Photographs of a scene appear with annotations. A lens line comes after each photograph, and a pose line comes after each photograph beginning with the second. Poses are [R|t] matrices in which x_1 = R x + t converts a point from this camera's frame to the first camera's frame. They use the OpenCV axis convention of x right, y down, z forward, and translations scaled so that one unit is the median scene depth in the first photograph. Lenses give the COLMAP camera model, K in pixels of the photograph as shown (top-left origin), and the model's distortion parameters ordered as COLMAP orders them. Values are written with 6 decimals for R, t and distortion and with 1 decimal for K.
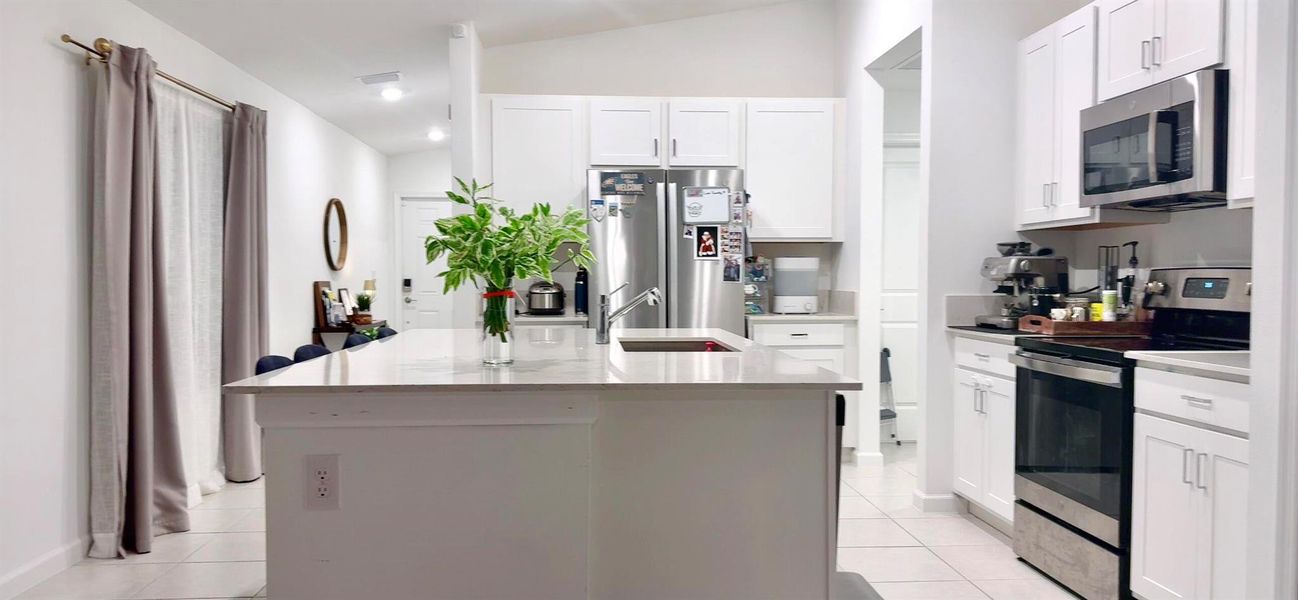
lens RADIAL K [[912.8, 0, 649.0], [0, 912.8, 300.0], [0, 0, 1]] dist [0.103916, -0.130197]
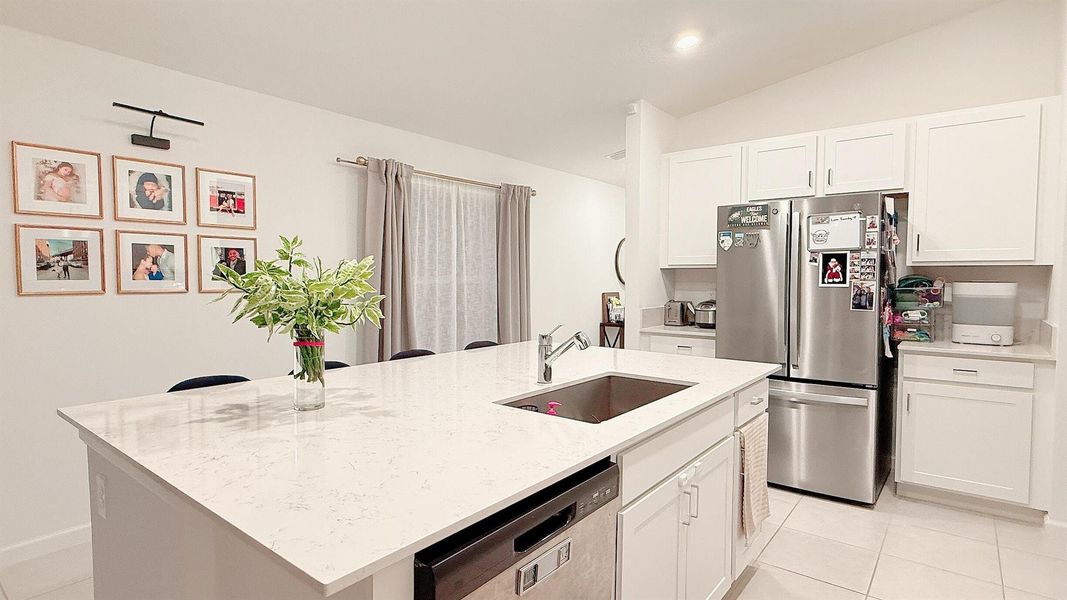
lens RADIAL K [[534.1, 0, 533.5], [0, 534.1, 300.0], [0, 0, 1]] dist [-0.001155, -0.000229]
pose [[0.737984, 0.031868, -0.674065, 0.217115], [-0.021794, 0.999489, 0.023392, -0.036660], [0.674466, -0.002573, 0.738302, 0.355805]]
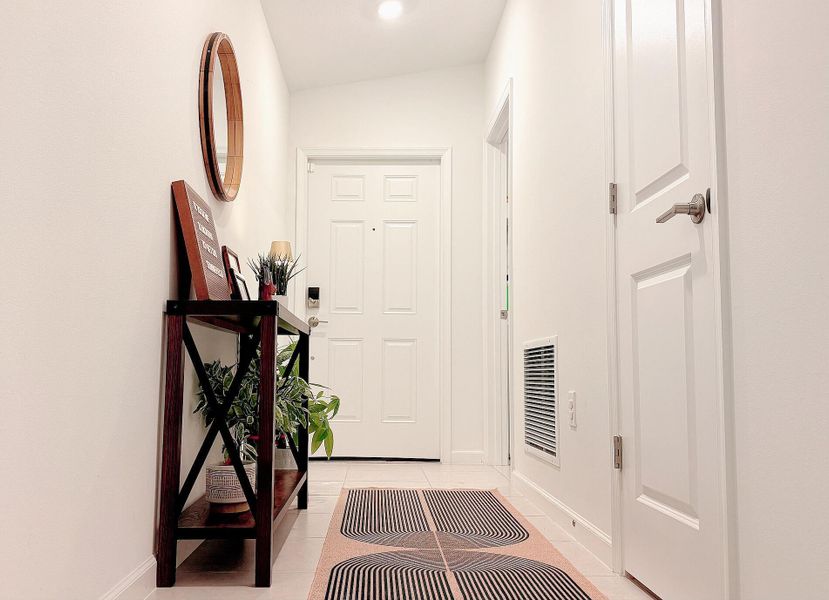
lens RADIAL K [[767.2, 0, 414.5], [0, 767.2, 300.0], [0, 0, 1]] dist [-0.000115, -0.000177]
pose [[0.999556, 0.003938, -0.029530, -0.350404], [-0.007468, 0.992697, -0.120399, 0.090461], [0.028841, 0.120566, 0.992286, 0.961135]]
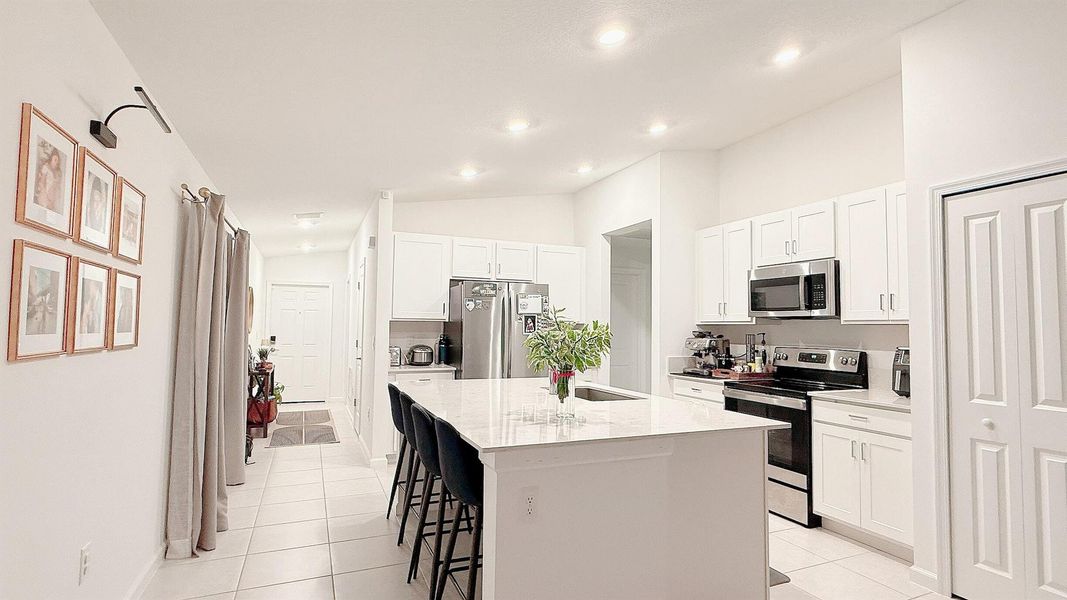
lens RADIAL K [[511.3, 0, 533.5], [0, 511.3, 300.0], [0, 0, 1]] dist [-0.001642, -0.000776]
pose [[0.944085, 0.031134, 0.328228, -0.257240], [-0.004952, 0.996758, -0.080304, -0.031862], [-0.329664, 0.074188, 0.941179, 0.068810]]
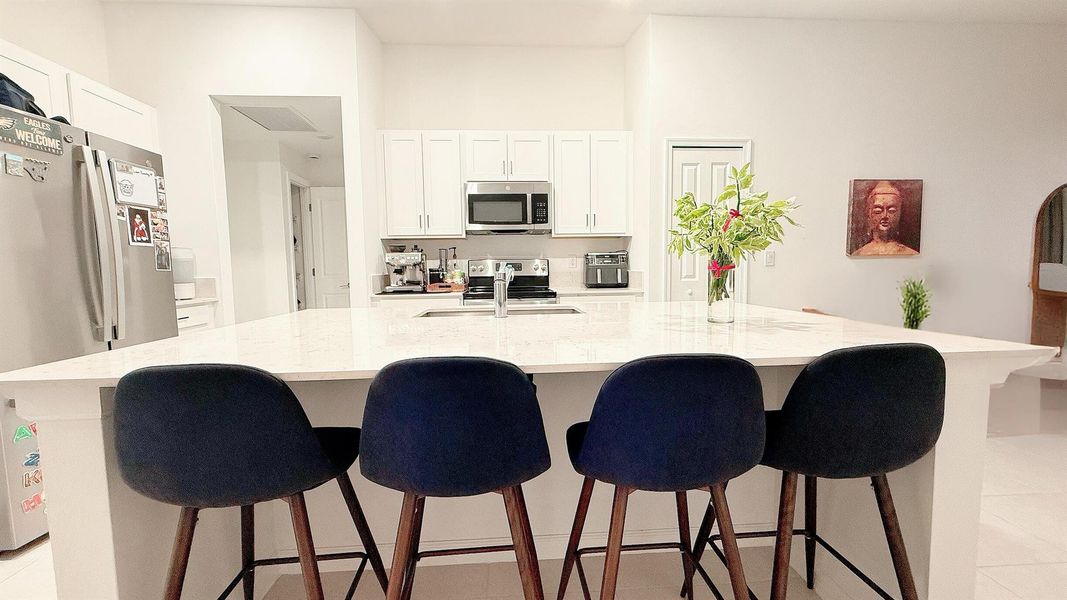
lens RADIAL K [[426.2, 0, 533.5], [0, 426.2, 300.0], [0, 0, 1]] dist [0.001141, 0.000063]
pose [[0.011282, -0.077191, 0.996952, -0.365925], [0.041307, 0.996201, 0.076666, -0.006666], [-0.999083, 0.040316, 0.014428, 0.611378]]
